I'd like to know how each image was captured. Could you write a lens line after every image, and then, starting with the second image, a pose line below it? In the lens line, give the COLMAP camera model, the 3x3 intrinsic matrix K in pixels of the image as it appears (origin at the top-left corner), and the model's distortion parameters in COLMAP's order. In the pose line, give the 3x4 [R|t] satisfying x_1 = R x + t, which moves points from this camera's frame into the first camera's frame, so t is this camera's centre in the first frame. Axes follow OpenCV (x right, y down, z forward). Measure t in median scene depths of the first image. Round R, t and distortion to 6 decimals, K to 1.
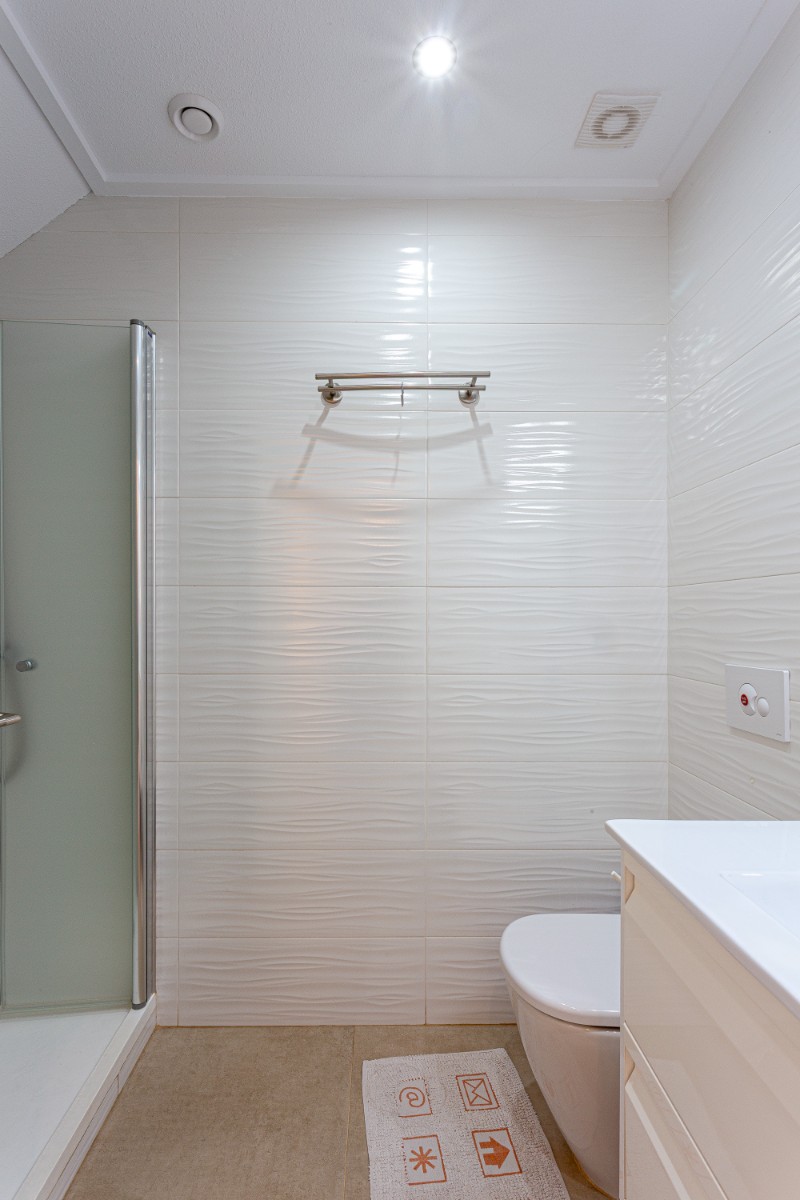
lens RADIAL K [[579.9, 0, 398.1], [0, 579.9, 612.1], [0, 0, 1]] dist [-0.030762, 0.014556]
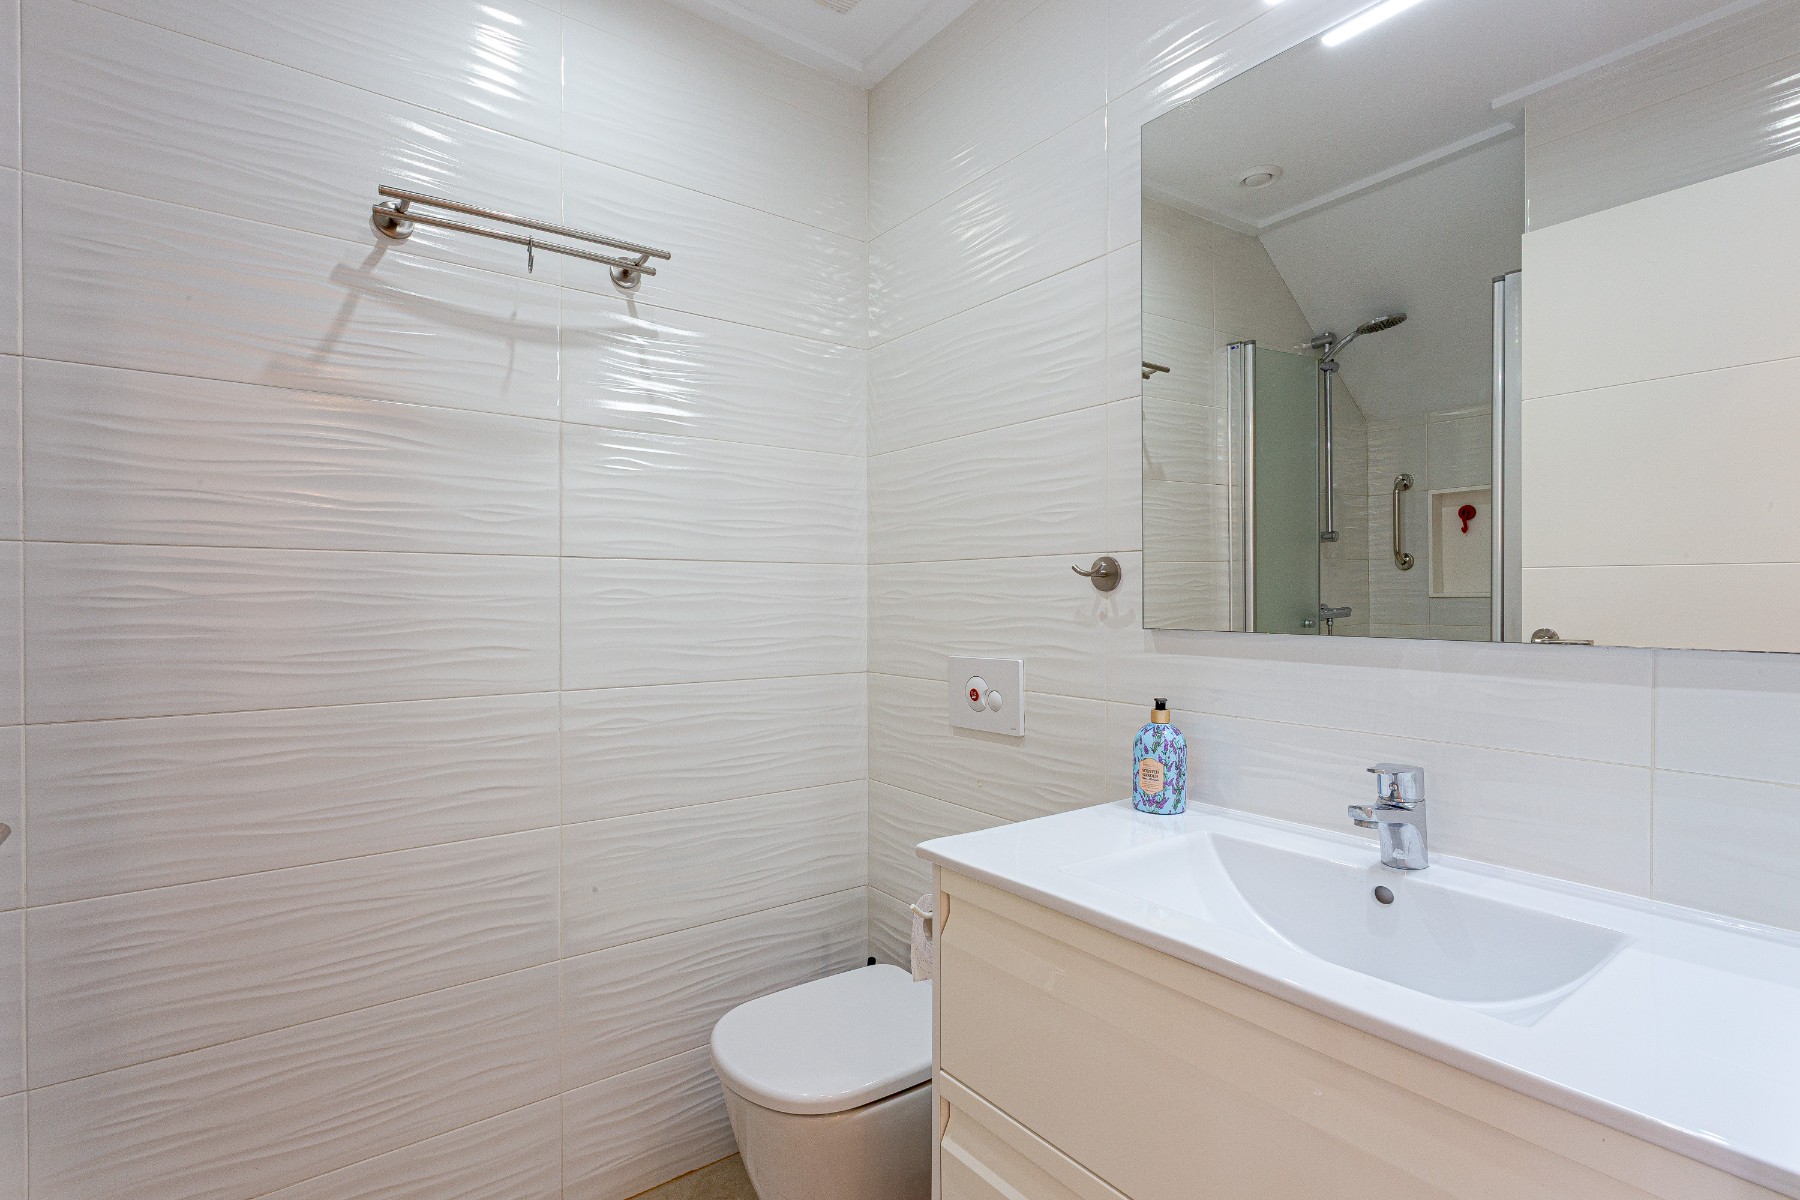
lens RADIAL K [[869.9, 0, 890.0], [0, 869.9, 593.3], [0, 0, 1]] dist [-0.030762, 0.014556]
pose [[0.794279, 0.000357, 0.607553, -0.251020], [-0.004207, 0.999979, 0.004912, -0.008935], [-0.607538, -0.006458, 0.794264, 0.002121]]
